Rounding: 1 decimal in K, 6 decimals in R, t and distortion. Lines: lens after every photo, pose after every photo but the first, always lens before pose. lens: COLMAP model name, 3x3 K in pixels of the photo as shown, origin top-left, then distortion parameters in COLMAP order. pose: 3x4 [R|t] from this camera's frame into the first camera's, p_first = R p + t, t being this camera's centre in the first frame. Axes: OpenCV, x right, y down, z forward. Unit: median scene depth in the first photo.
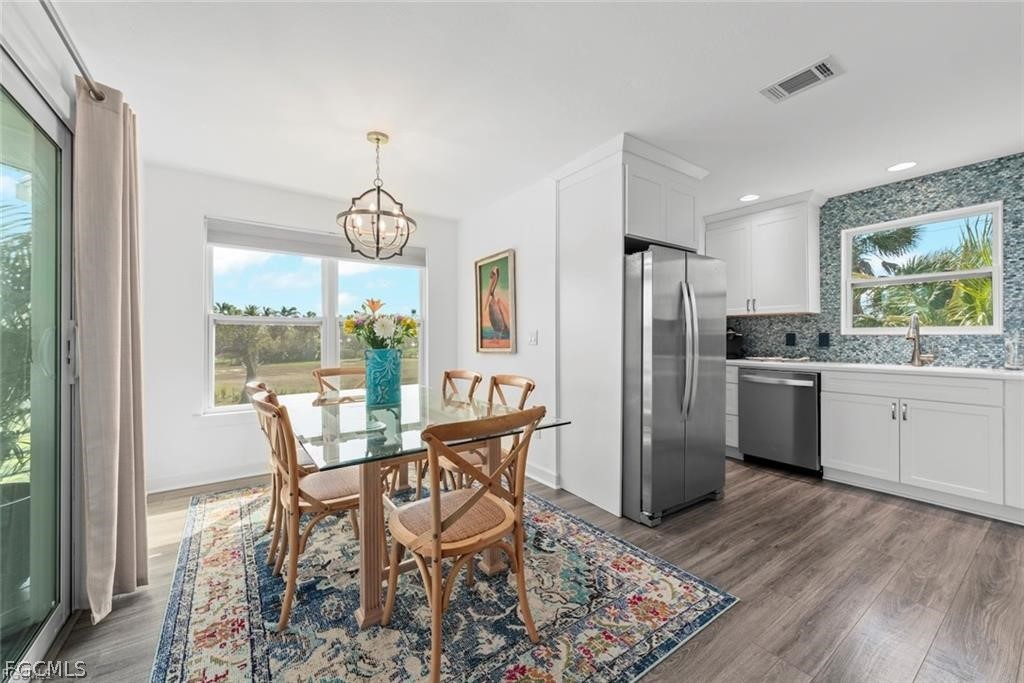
lens RADIAL K [[401.8, 0, 512.2], [0, 401.8, 334.6], [0, 0, 1]] dist [0.007362, 0.000735]
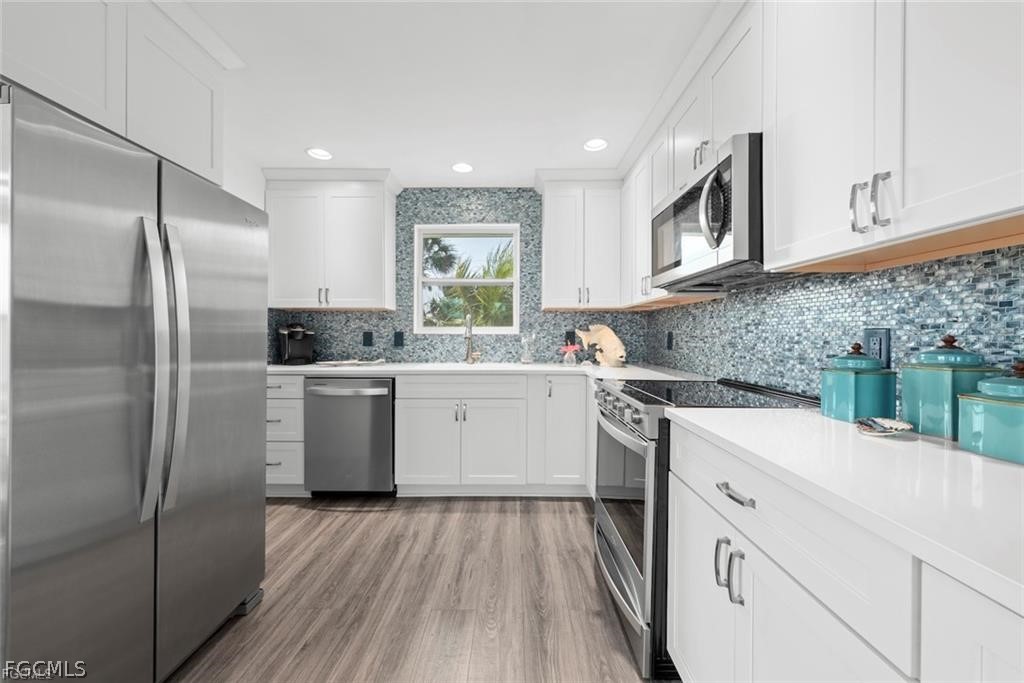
lens RADIAL K [[375.0, 0, 510.8], [0, 375.0, 337.3], [0, 0, 1]] dist [-0.006424, 0.001935]
pose [[0.587537, -0.001591, 0.809196, 0.258595], [-0.008170, 0.999935, 0.007899, -0.000463], [-0.809156, -0.011252, 0.587486, 0.327278]]
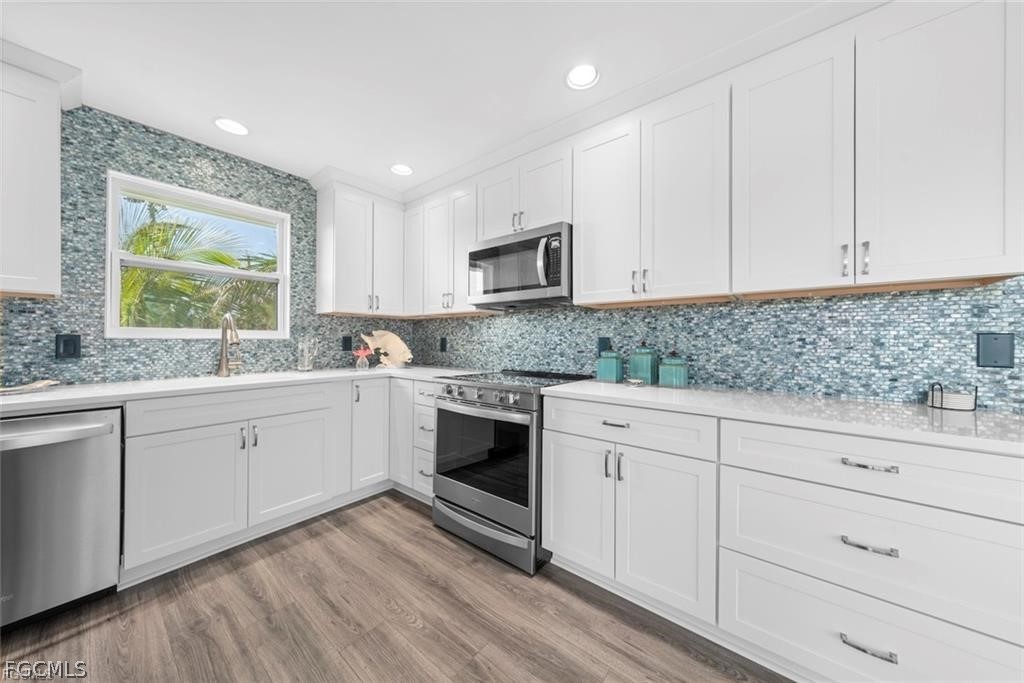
lens RADIAL K [[346.8, 0, 511.4], [0, 346.8, 338.9], [0, 0, 1]] dist [-0.002530, 0.000864]
pose [[-0.271111, 0.005845, 0.962530, 0.153006], [-0.008182, 0.999931, -0.008376, 0.001446], [-0.962513, -0.010146, -0.271044, 0.612807]]
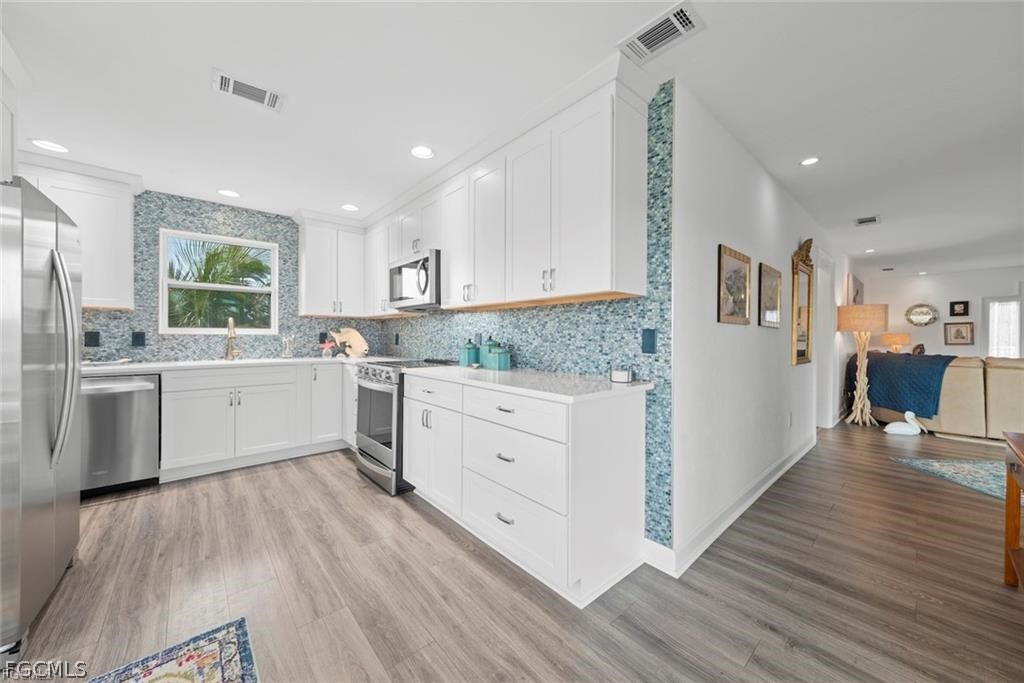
lens RADIAL K [[375.0, 0, 511.9], [0, 375.0, 336.8], [0, 0, 1]] dist [-0.006424, 0.001935]
pose [[-0.097409, 0.001683, 0.995243, -0.197415], [-0.008470, 0.999961, -0.002520, 0.002568], [-0.995208, -0.008675, -0.097391, 0.260279]]
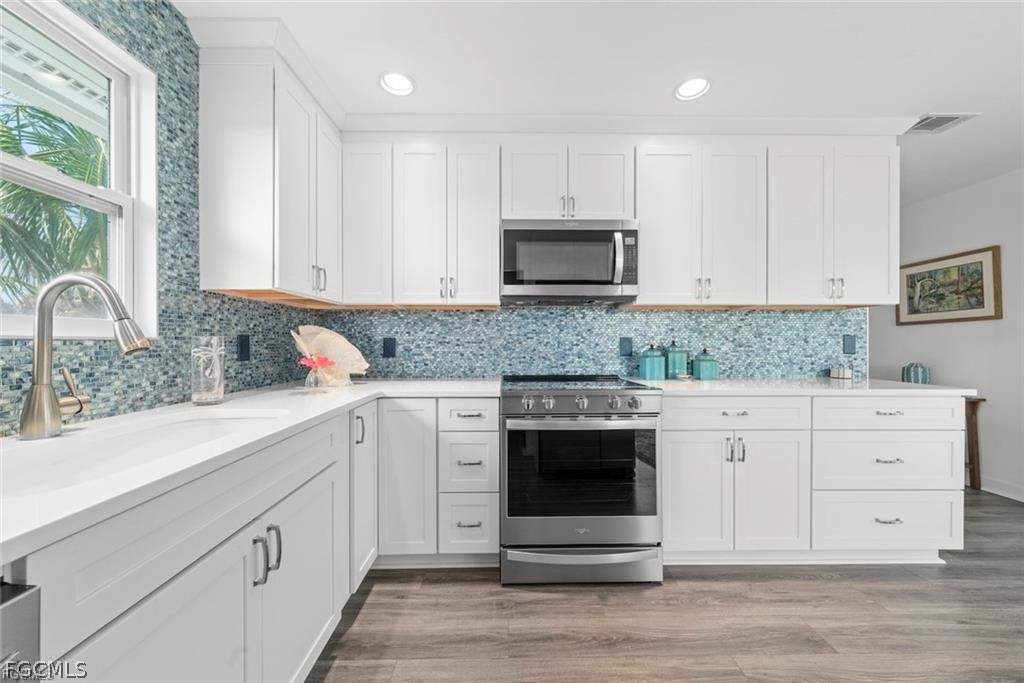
lens RADIAL K [[375.0, 0, 511.7], [0, 375.0, 342.5], [0, 0, 1]] dist [-0.006424, 0.001935]
pose [[-0.824486, 0.003263, 0.565873, 0.520176], [0.000811, 0.999989, -0.004585, 0.004939], [-0.565882, -0.003321, -0.824480, 1.012714]]
